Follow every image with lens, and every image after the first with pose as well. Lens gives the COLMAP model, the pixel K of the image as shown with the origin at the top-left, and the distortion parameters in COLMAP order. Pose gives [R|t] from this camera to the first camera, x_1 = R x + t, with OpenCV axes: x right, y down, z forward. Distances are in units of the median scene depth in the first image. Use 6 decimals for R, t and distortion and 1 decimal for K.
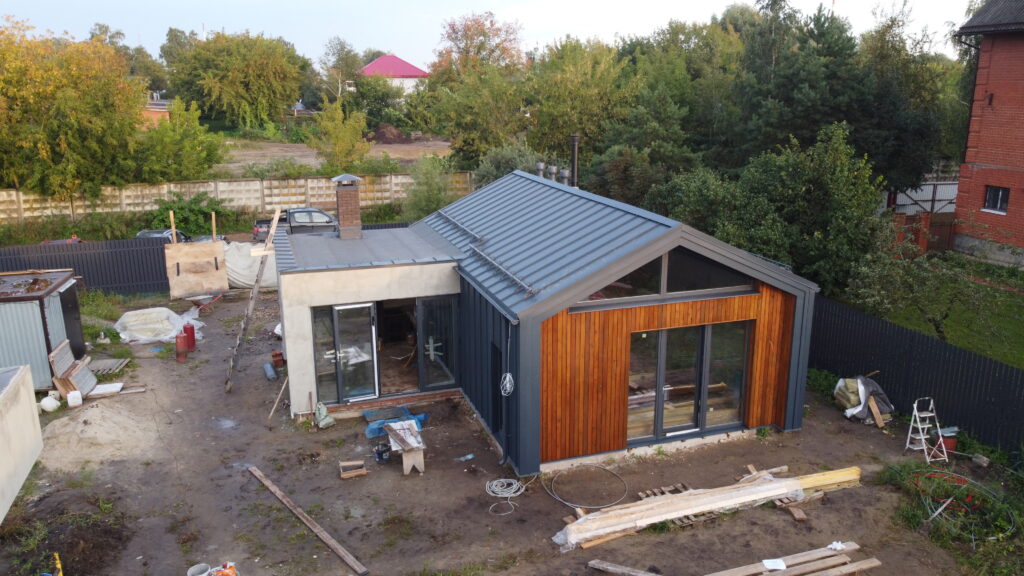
lens RADIAL K [[780.8, 0, 516.2], [0, 780.8, 285.0], [0, 0, 1]] dist [-0.005430, -0.000587]
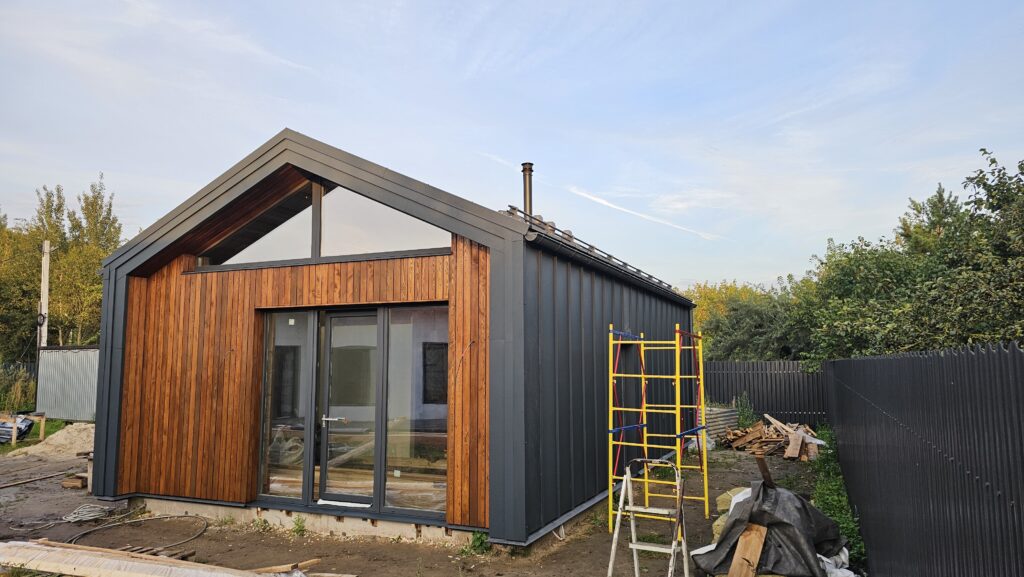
lens RADIAL K [[681.3, 0, 507.5], [0, 681.3, 293.0], [0, 0, 1]] dist [0.074817, -0.072607]
pose [[0.730654, -0.065410, -0.679607, 0.643276], [-0.173832, 0.944774, -0.277821, 0.159241], [0.660247, 0.321129, 0.678933, 0.675585]]
